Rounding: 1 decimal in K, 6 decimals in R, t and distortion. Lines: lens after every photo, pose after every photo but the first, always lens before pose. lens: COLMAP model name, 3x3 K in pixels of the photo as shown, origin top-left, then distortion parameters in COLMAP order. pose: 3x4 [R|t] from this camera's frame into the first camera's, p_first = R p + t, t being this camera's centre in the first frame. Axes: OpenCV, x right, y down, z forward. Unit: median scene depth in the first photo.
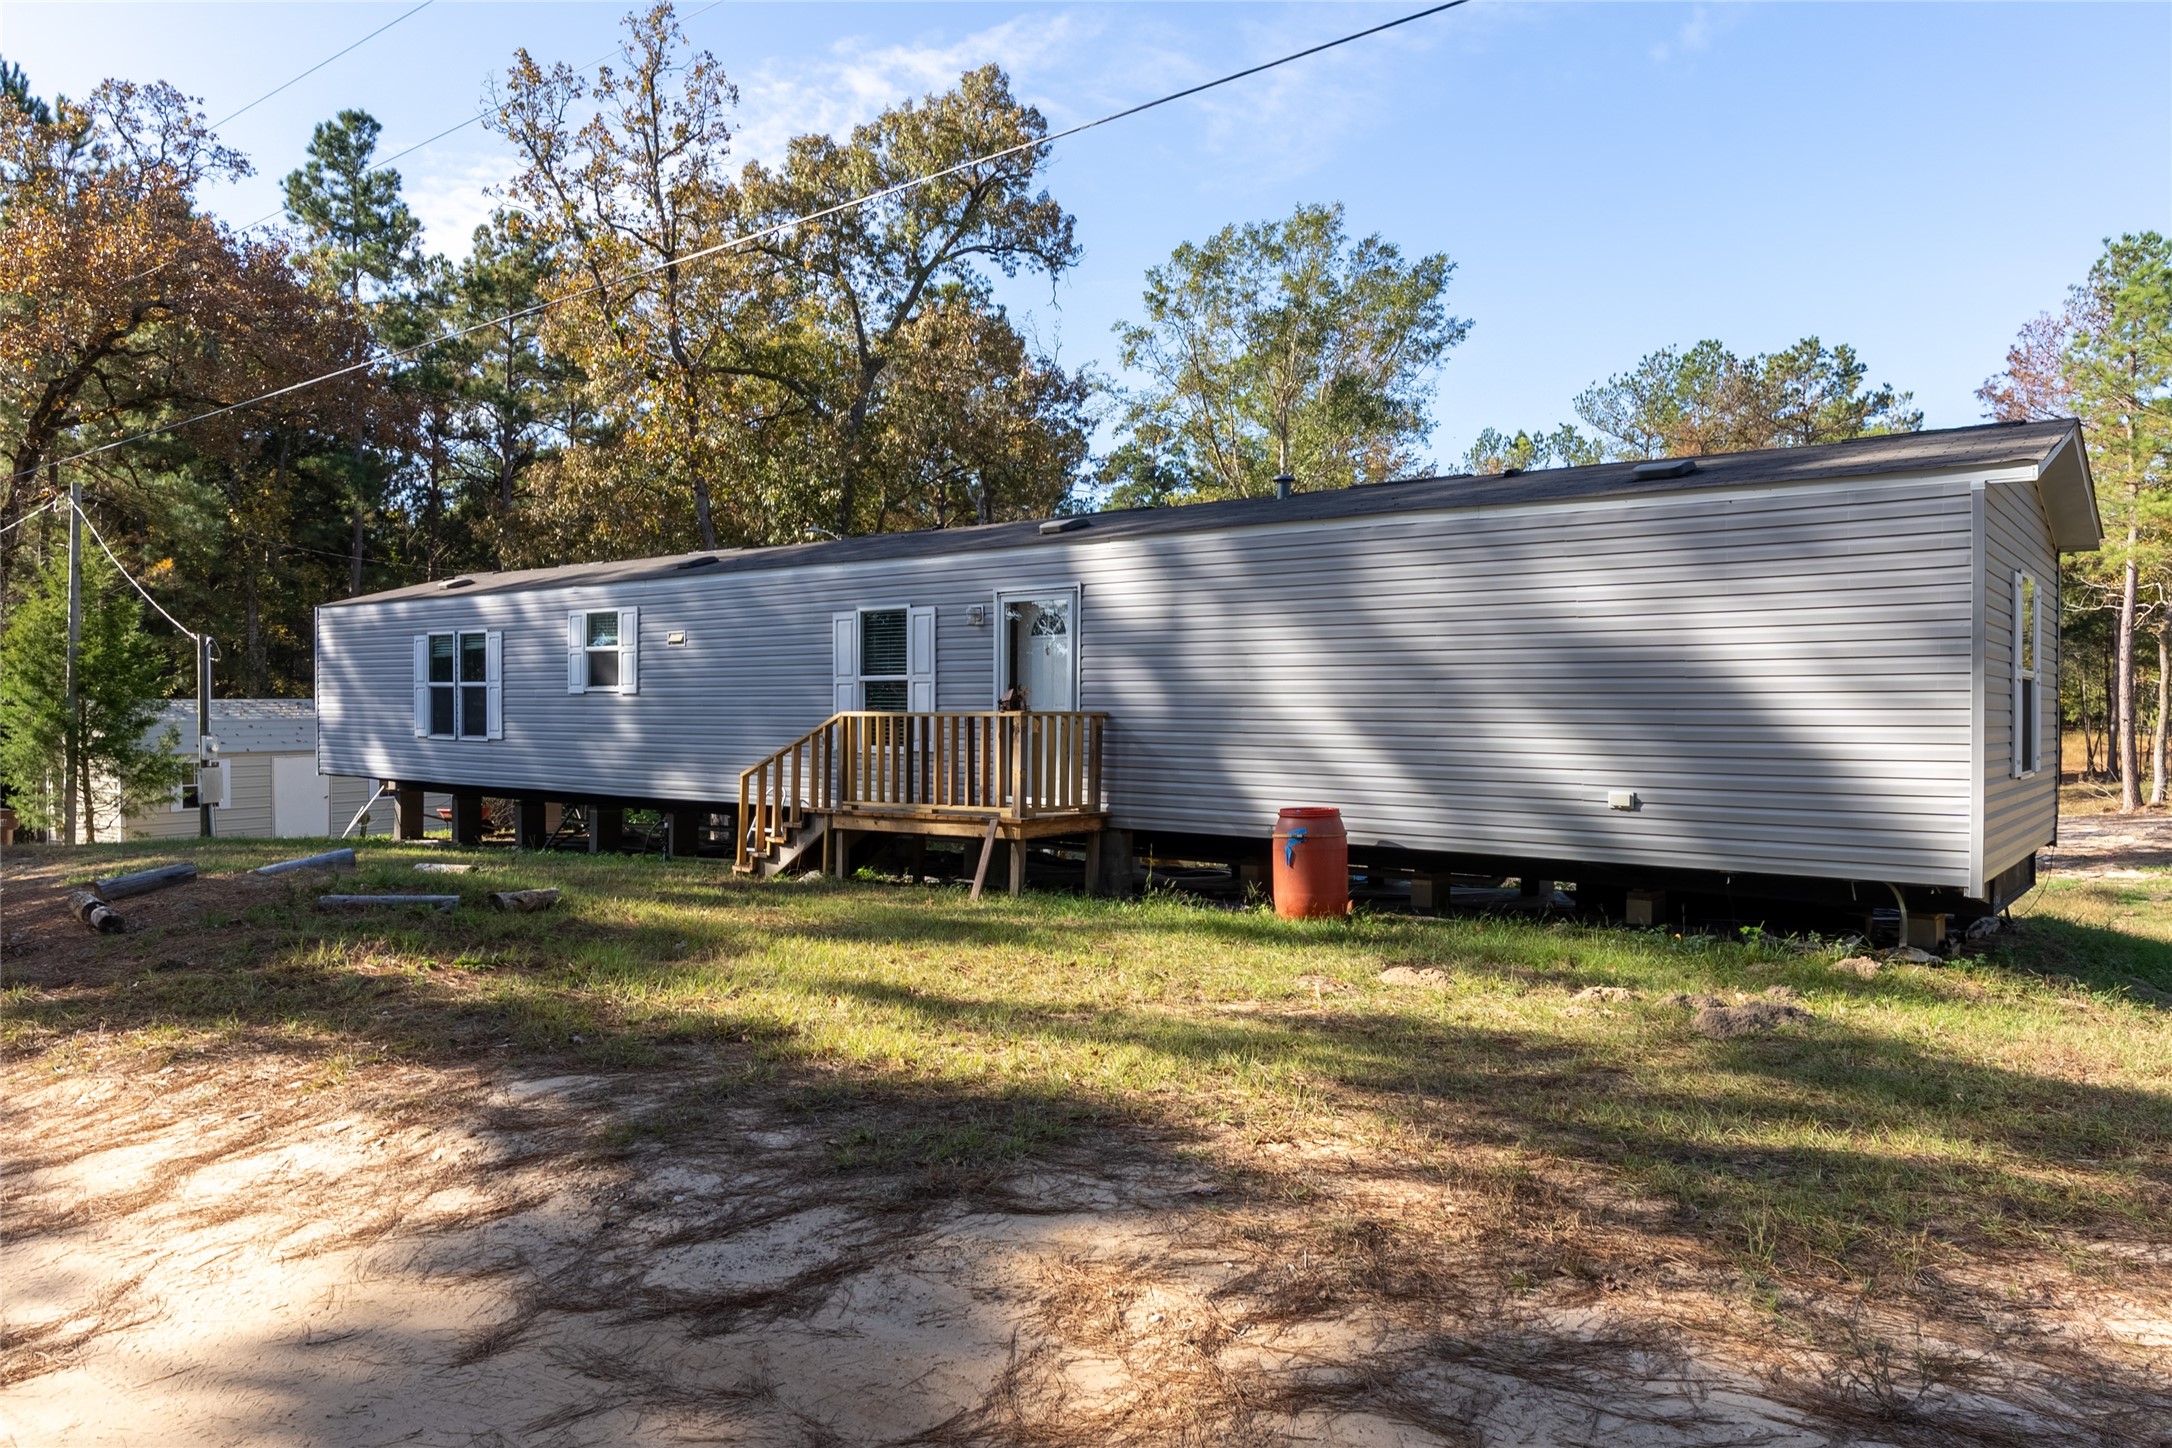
lens RADIAL K [[1445.3, 0, 1087.4], [0, 1445.3, 716.8], [0, 0, 1]] dist [0.002224, 0.000330]
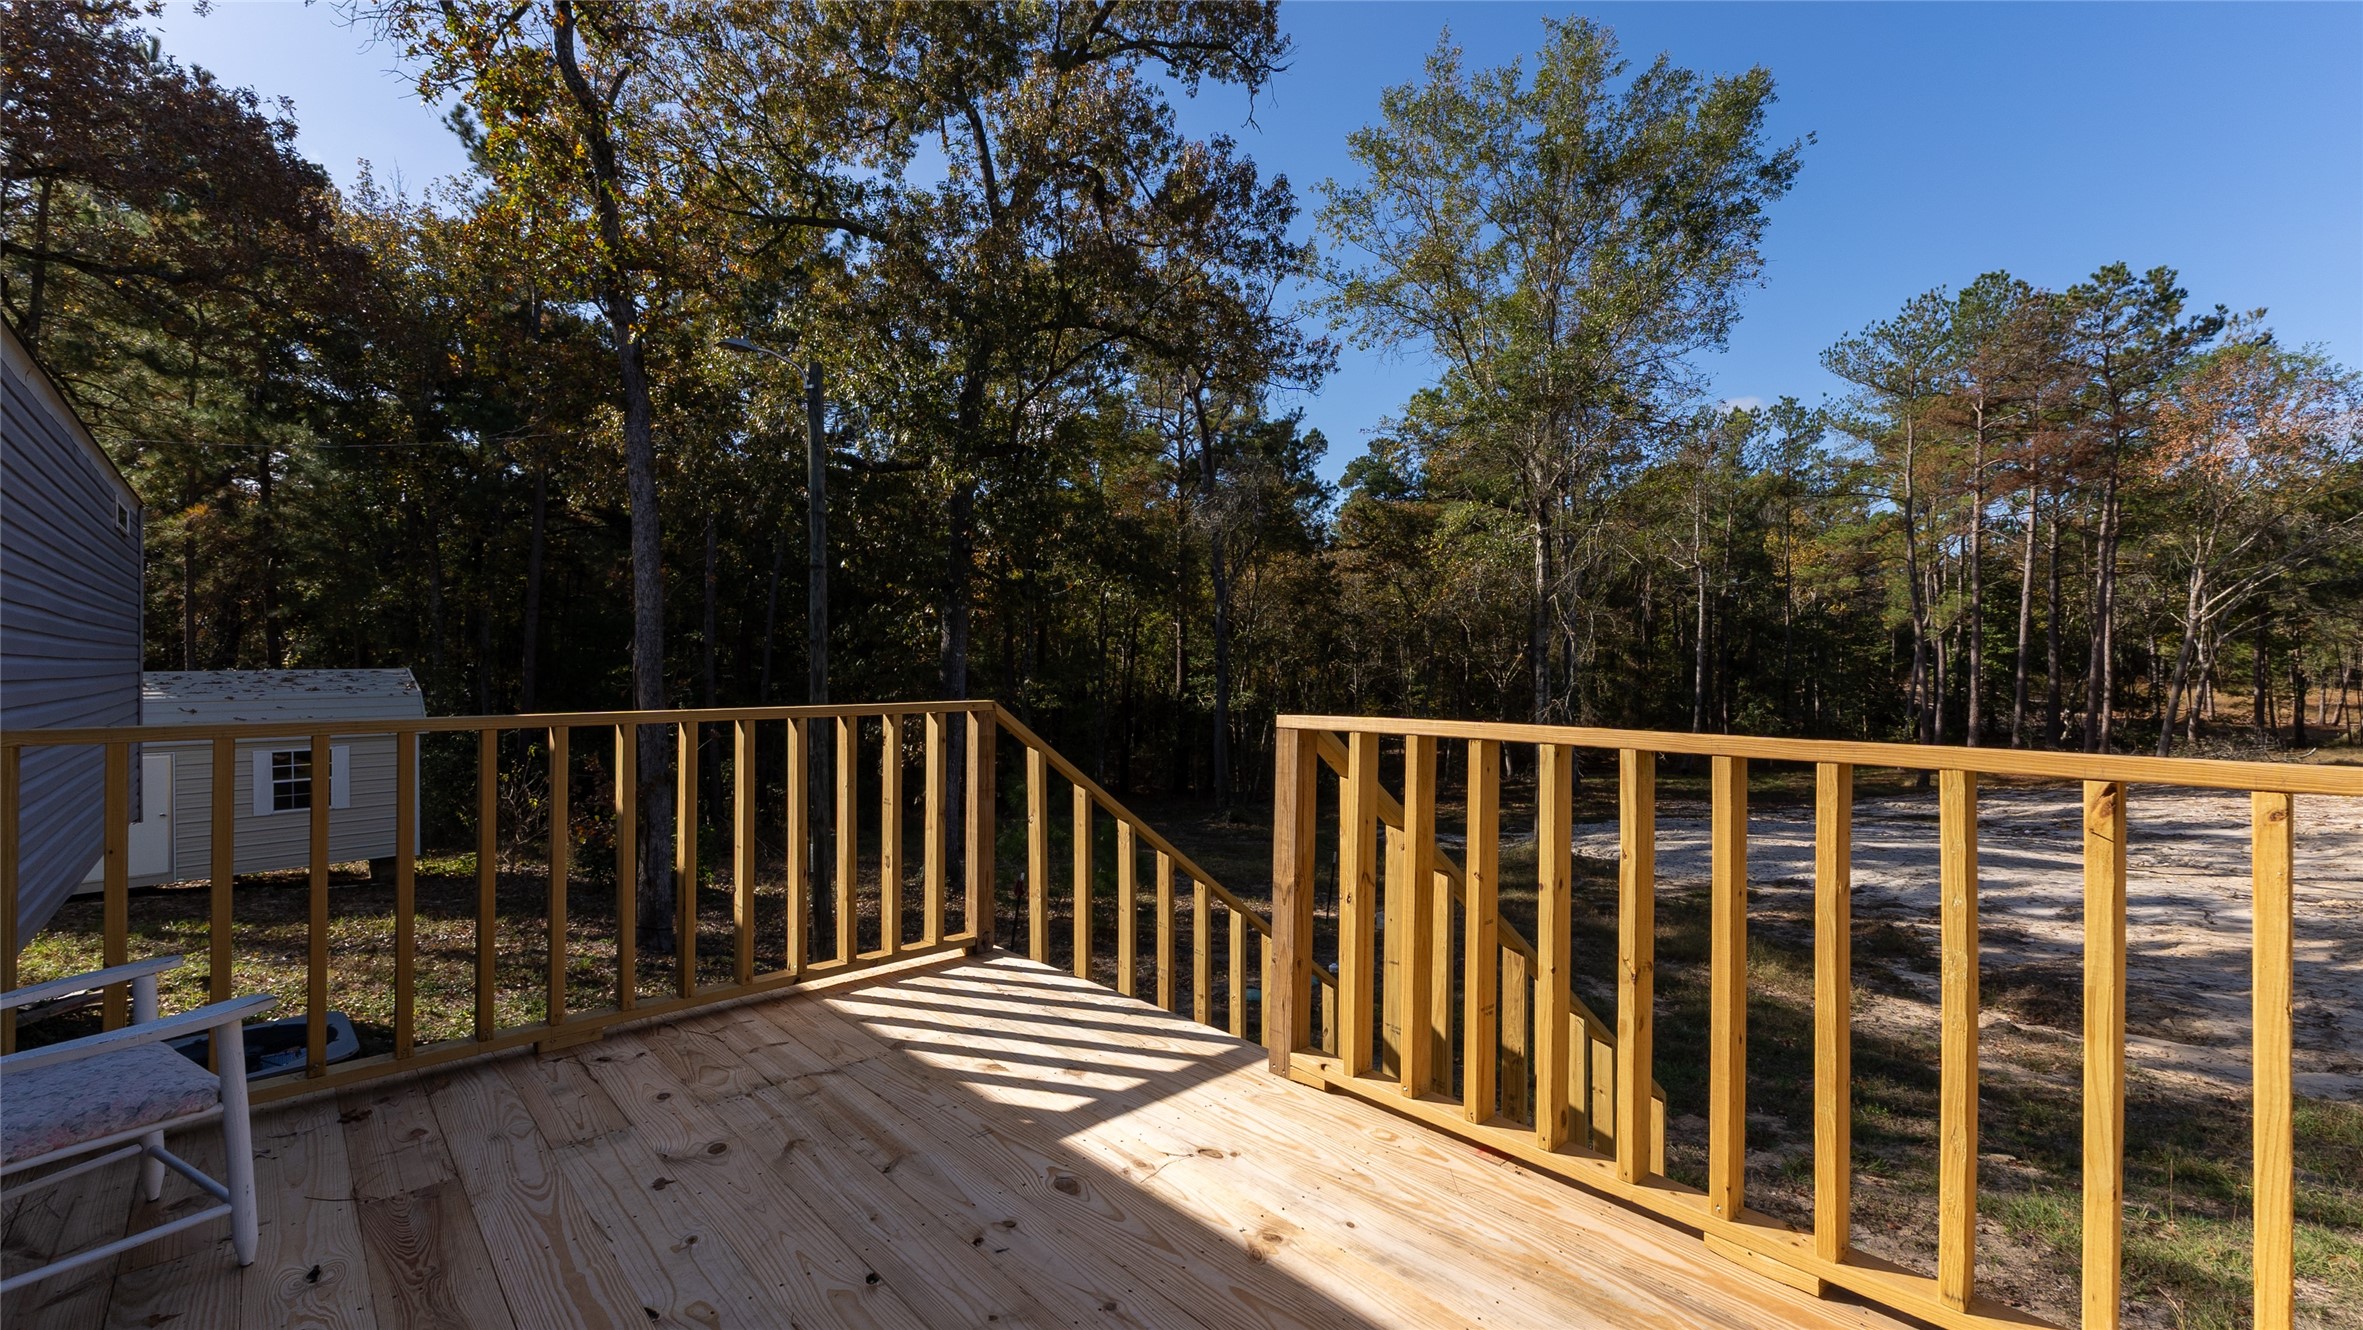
lens RADIAL K [[987.7, 0, 1173.7], [0, 987.7, 662.3], [0, 0, 1]] dist [0.002316, 0.000164]
pose [[0.987903, -0.006519, -0.154937, 0.013542], [0.003947, 0.999849, -0.016903, -0.004150], [0.155024, 0.016087, 0.987780, 0.500582]]
